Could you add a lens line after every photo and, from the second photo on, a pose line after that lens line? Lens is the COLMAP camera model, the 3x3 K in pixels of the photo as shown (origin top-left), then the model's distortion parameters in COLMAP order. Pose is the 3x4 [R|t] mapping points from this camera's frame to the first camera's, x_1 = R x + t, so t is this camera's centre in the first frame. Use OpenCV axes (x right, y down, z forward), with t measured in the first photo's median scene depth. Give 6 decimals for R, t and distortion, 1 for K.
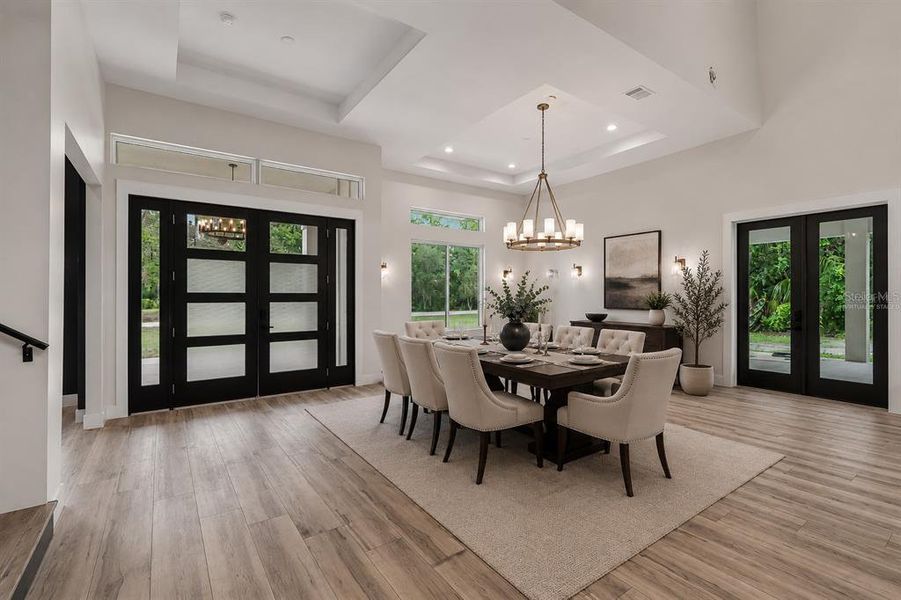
lens RADIAL K [[399.4, 0, 437.9], [0, 399.4, 294.9], [0, 0, 1]] dist [0.004853, -0.001153]
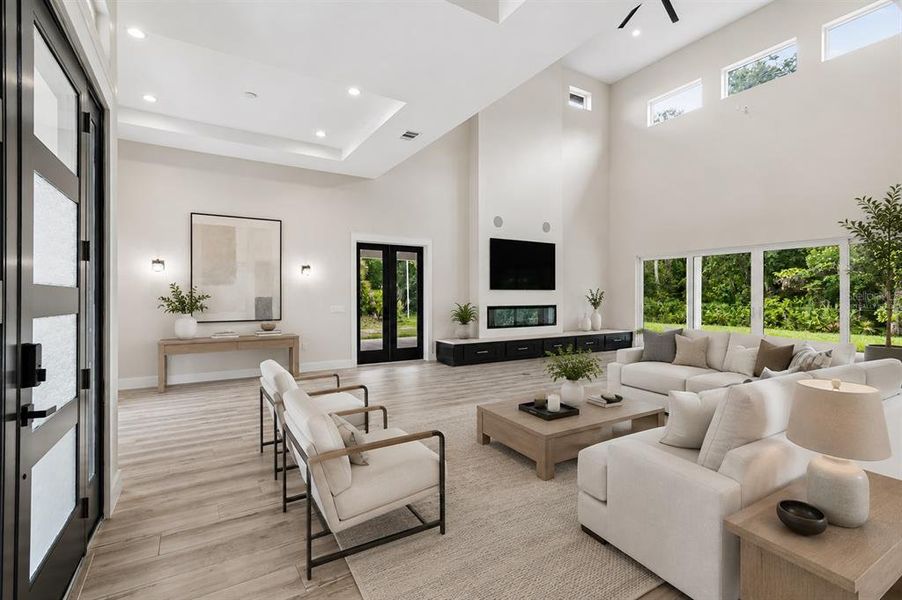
lens RADIAL K [[402.1, 0, 447.8], [0, 402.1, 296.9], [0, 0, 1]] dist [0.005604, -0.000395]
pose [[0.054138, -0.005011, 0.998521, -0.604792], [0.000602, 0.999987, 0.004985, -0.005820], [-0.998533, 0.000332, 0.054141, 0.663964]]
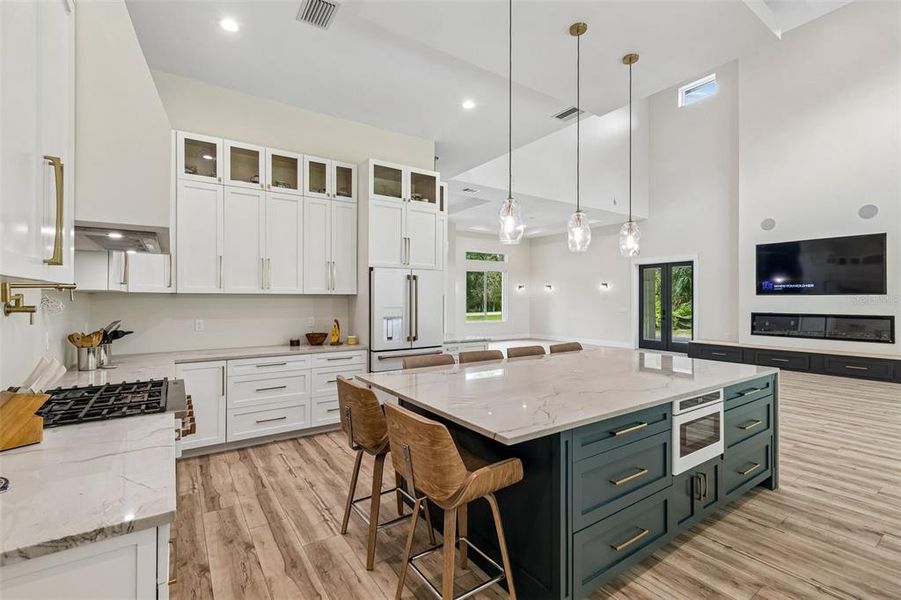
lens RADIAL K [[399.4, 0, 441.7], [0, 399.4, 294.2], [0, 0, 1]] dist [0.004853, -0.001153]
pose [[0.999925, -0.000241, -0.012213, -0.211113], [0.000132, 0.999960, -0.008917, -0.017993], [0.012215, 0.008915, 0.999886, -1.041252]]
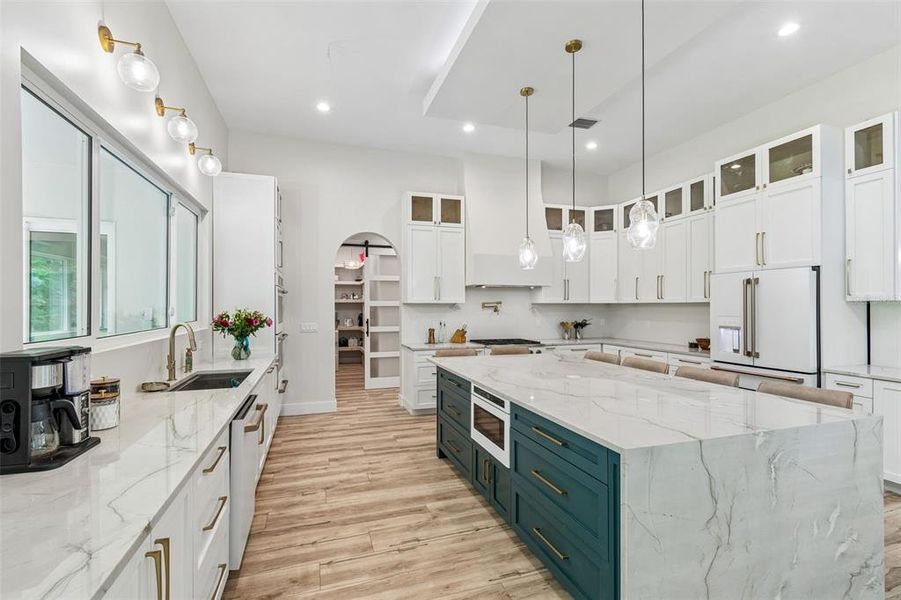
lens RADIAL K [[399.4, 0, 446.8], [0, 399.4, 303.8], [0, 0, 1]] dist [0.004853, -0.001153]
pose [[-0.275230, -0.008361, -0.961342, 0.557240], [0.002721, 0.999951, -0.009476, -0.015473], [0.961375, -0.005224, -0.275194, -0.511248]]
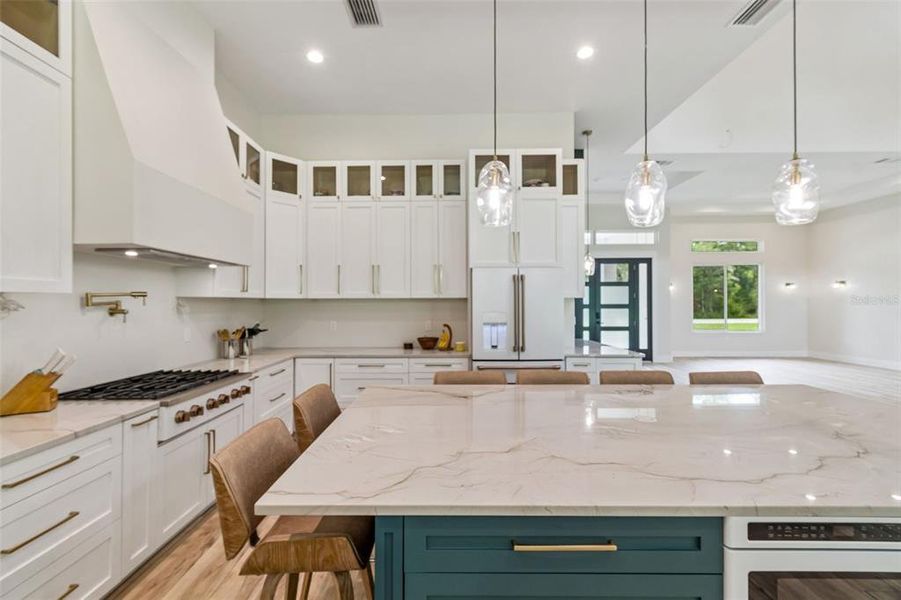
lens RADIAL K [[399.4, 0, 445.5], [0, 399.4, 296.9], [0, 0, 1]] dist [0.004853, -0.001153]
pose [[0.821440, -0.012351, -0.570162, 0.023973], [0.006289, 0.999901, -0.012600, -0.017103], [0.570261, 0.006764, 0.821436, -0.863926]]
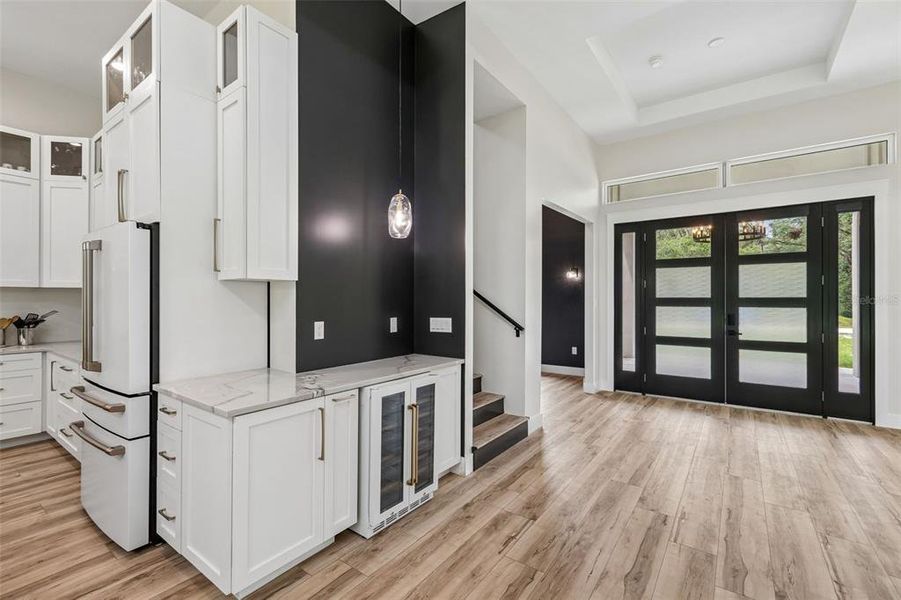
lens RADIAL K [[401.6, 0, 445.3], [0, 401.6, 297.8], [0, 0, 1]] dist [0.005604, -0.000395]
pose [[0.327890, -0.005595, -0.944699, 0.256179], [0.003074, 0.999983, -0.004855, -0.001598], [0.944711, -0.001312, 0.327902, 0.032601]]
